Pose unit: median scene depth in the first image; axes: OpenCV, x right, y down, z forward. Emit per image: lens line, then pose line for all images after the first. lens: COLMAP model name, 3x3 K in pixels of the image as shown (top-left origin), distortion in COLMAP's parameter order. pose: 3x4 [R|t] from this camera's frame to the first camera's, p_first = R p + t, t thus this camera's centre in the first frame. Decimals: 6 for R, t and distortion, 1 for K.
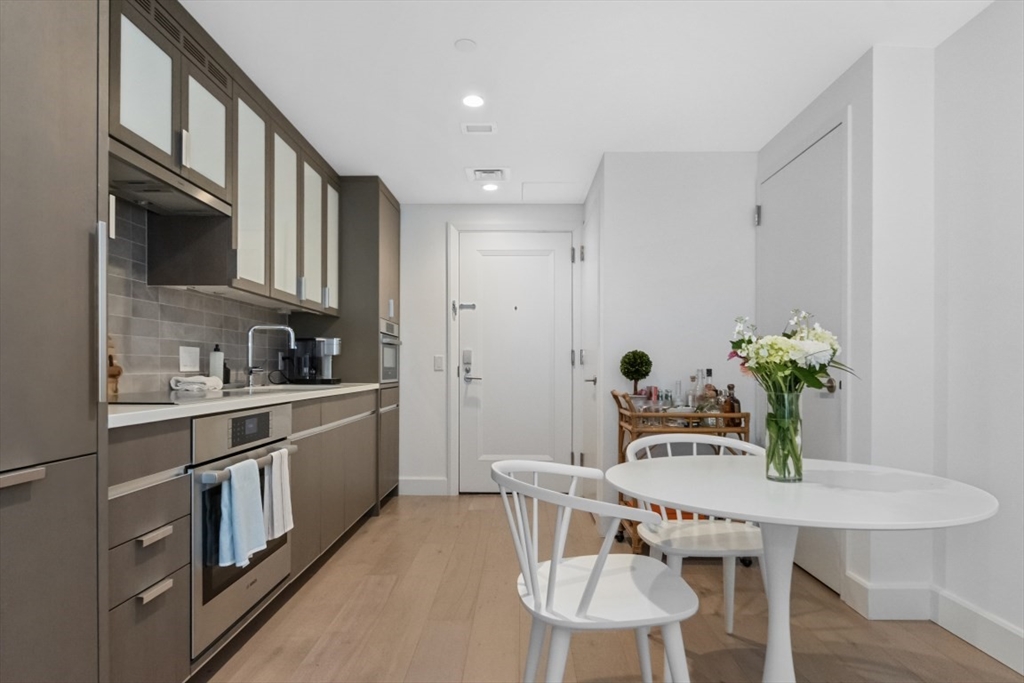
lens RADIAL K [[599.1, 0, 509.3], [0, 599.1, 365.4], [0, 0, 1]] dist [0.000348, 0.000101]
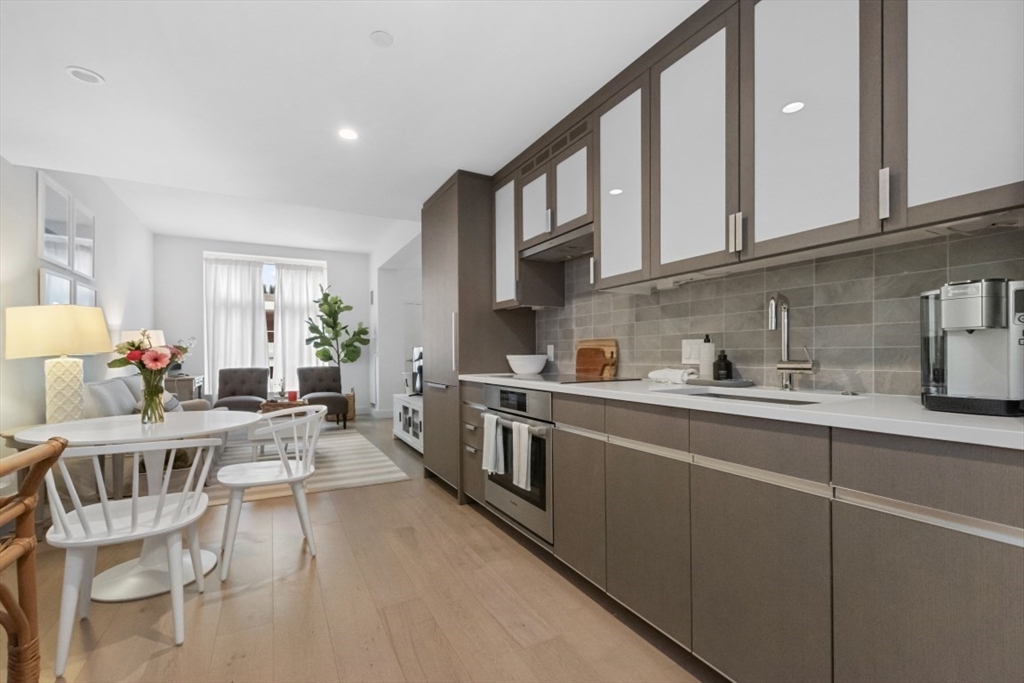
lens RADIAL K [[437.0, 0, 507.8], [0, 437.0, 358.9], [0, 0, 1]] dist [0.000295, 0.000053]
pose [[-0.873298, 0.006346, -0.487146, 0.099864], [0.004703, 0.999978, 0.004595, -0.003764], [0.487165, 0.001722, -0.873308, 1.667321]]
